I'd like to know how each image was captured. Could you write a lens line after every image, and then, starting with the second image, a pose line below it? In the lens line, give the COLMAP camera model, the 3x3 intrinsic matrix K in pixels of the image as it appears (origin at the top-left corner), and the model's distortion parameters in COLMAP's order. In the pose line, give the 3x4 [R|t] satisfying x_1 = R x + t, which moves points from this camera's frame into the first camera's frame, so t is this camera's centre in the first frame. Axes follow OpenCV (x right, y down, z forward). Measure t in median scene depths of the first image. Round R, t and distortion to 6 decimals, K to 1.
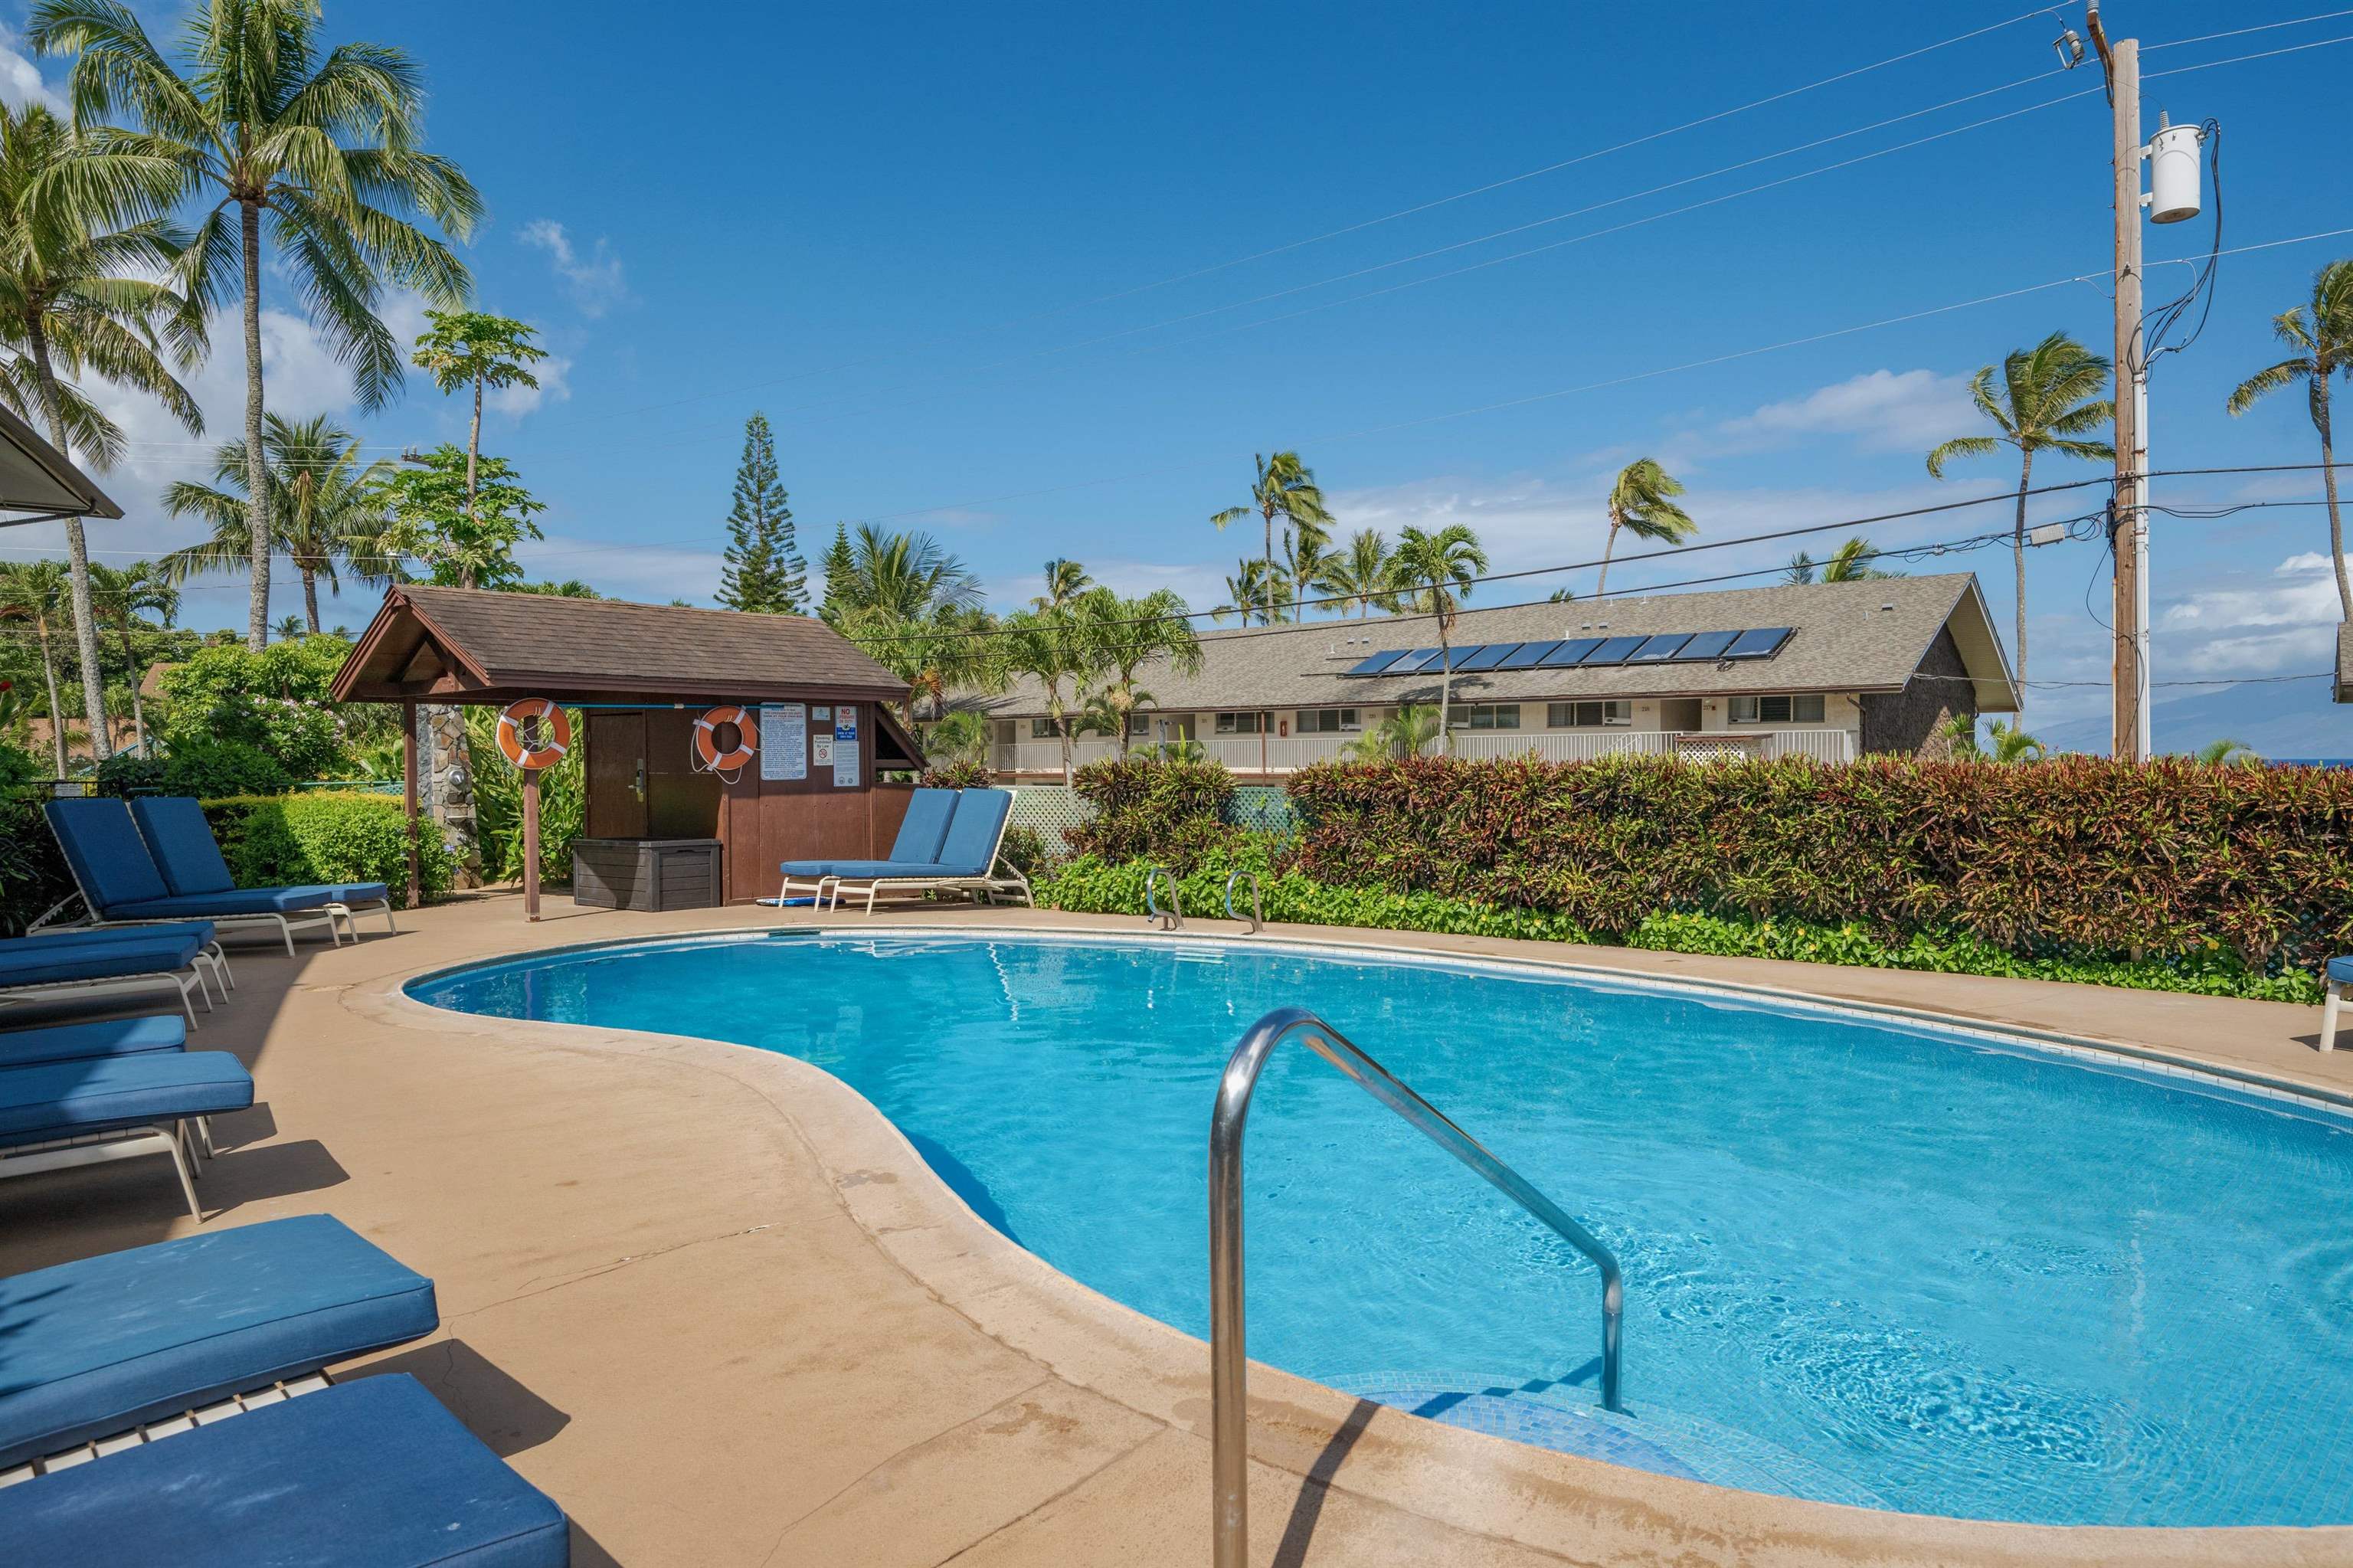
lens RADIAL K [[1452.5, 0, 1176.5], [0, 1452.5, 784.0], [0, 0, 1]] dist [0.021548, -0.002634]
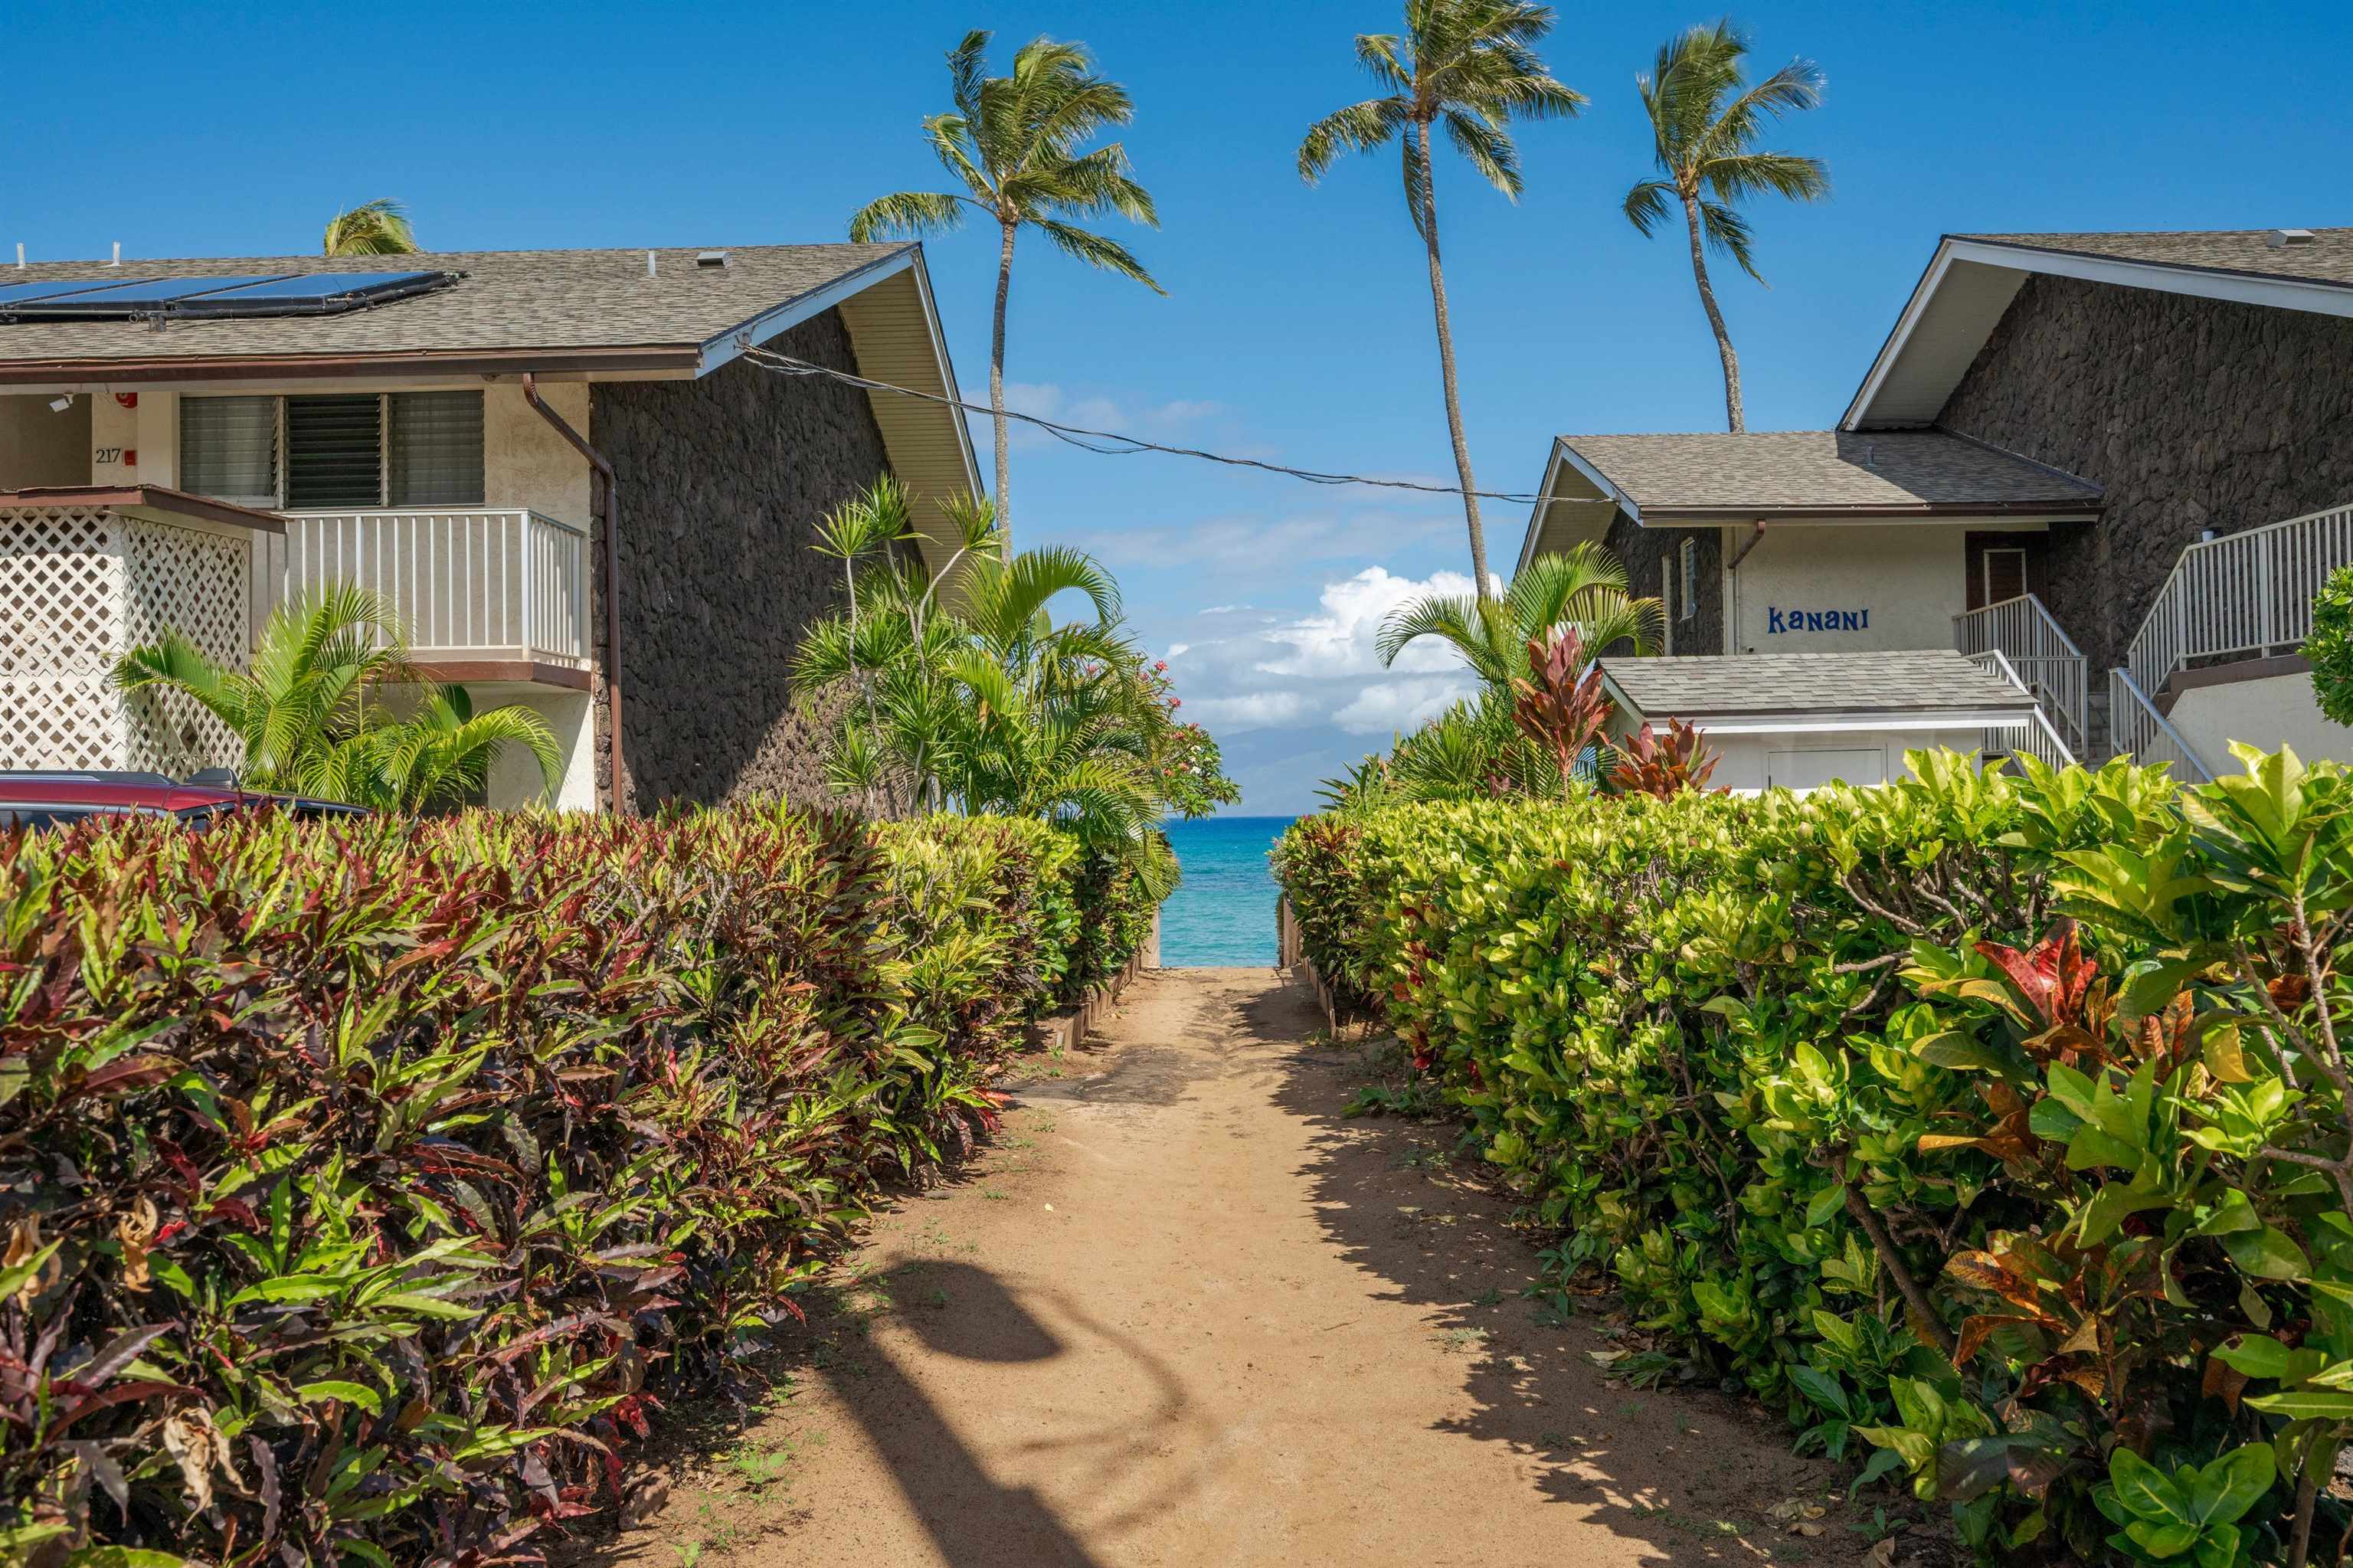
lens RADIAL K [[1788.6, 0, 1176.5], [0, 1788.6, 784.0], [0, 0, 1]] dist [-0.009570, -0.004284]
pose [[0.811080, 0.004867, 0.584915, 0.343235], [0.025627, 0.998710, -0.043846, 0.034511], [-0.584374, 0.050552, 0.809908, 0.617686]]
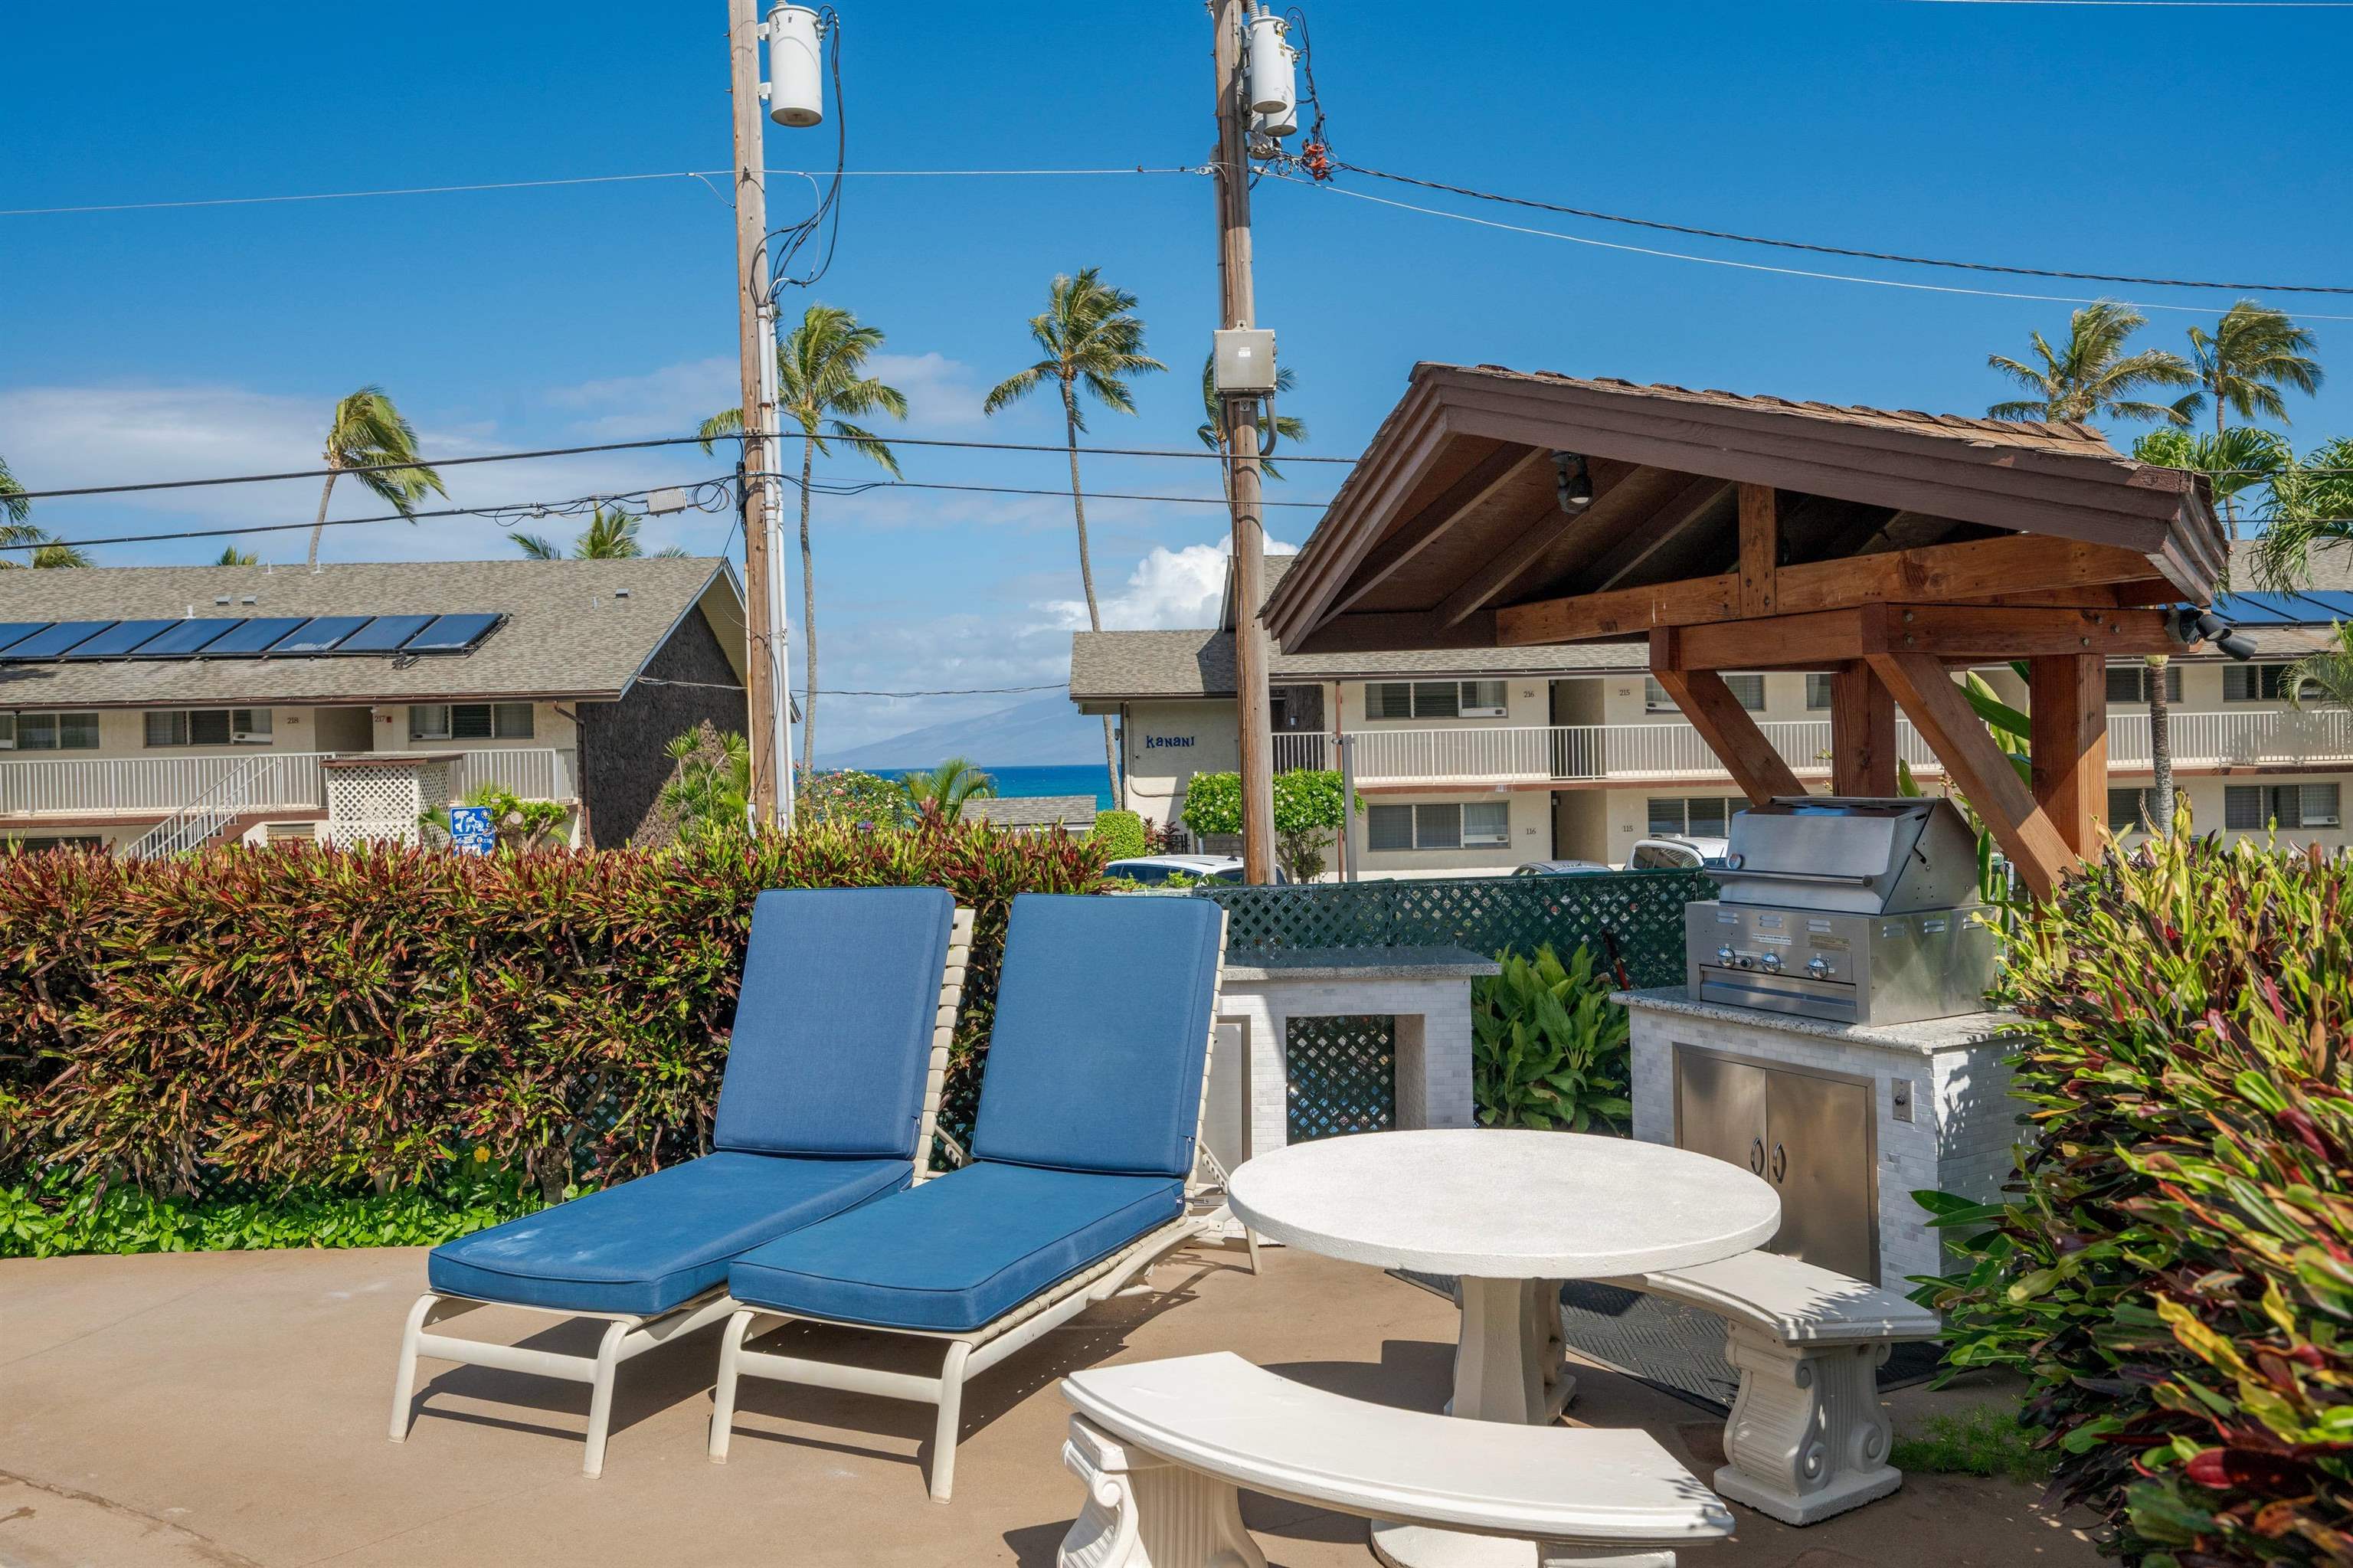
lens RADIAL K [[1735.6, 0, 1176.5], [0, 1735.6, 784.0], [0, 0, 1]] dist [0.005366, 0.003436]
pose [[0.779708, -0.022851, 0.625727, 0.134747], [0.029081, 0.999577, 0.000267, -0.008805], [-0.625468, 0.017989, 0.780042, 0.075593]]
